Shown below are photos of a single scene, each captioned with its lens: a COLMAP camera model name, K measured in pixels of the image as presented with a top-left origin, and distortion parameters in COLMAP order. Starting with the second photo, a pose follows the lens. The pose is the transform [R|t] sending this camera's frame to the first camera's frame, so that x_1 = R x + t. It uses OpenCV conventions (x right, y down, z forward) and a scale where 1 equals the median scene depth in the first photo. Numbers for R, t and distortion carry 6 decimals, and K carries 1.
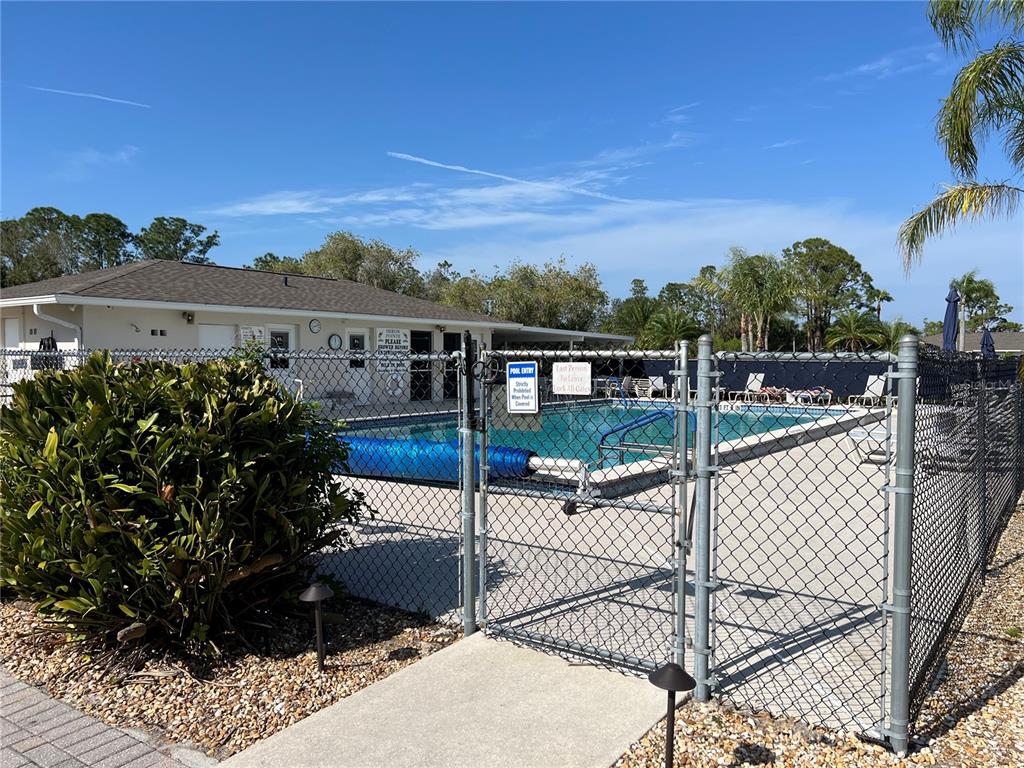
lens RADIAL K [[780.2, 0, 512.0], [0, 780.2, 384.0], [0, 0, 1]] dist [-0.005145, -0.004383]
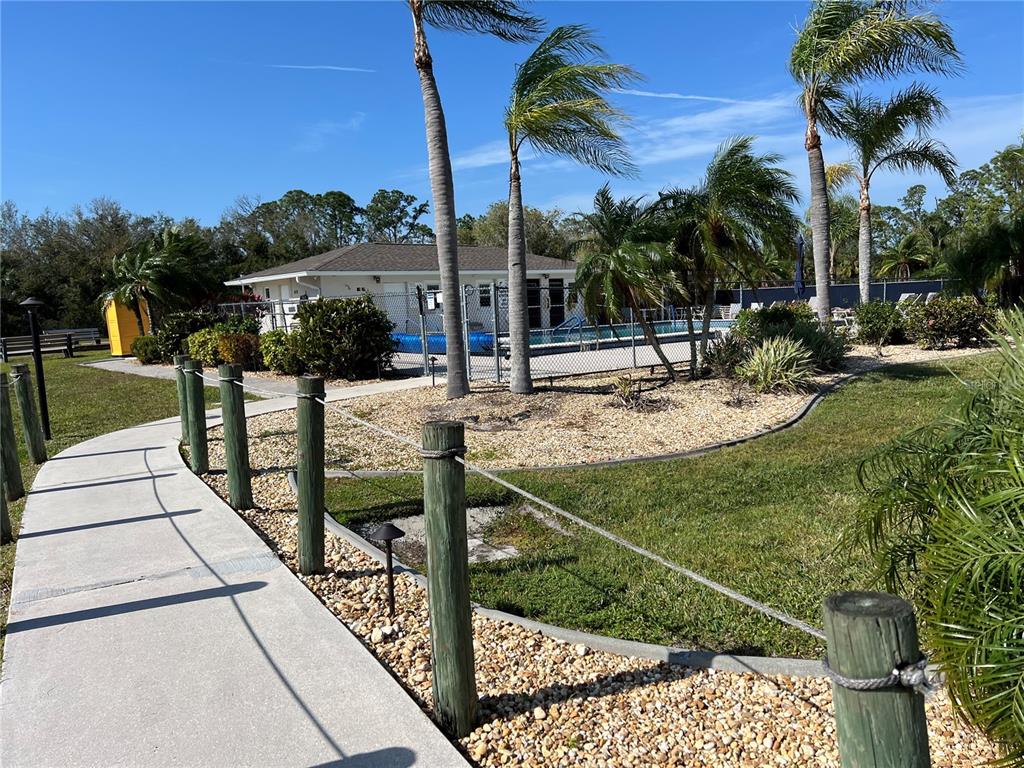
lens RADIAL K [[780.2, 0, 512.0], [0, 780.2, 384.0], [0, 0, 1]] dist [-0.005145, -0.004383]
pose [[0.961551, -0.015618, -0.274184, 0.281049], [0.035432, 0.997092, 0.067463, 0.032554], [0.272333, -0.074584, 0.959308, -0.486840]]
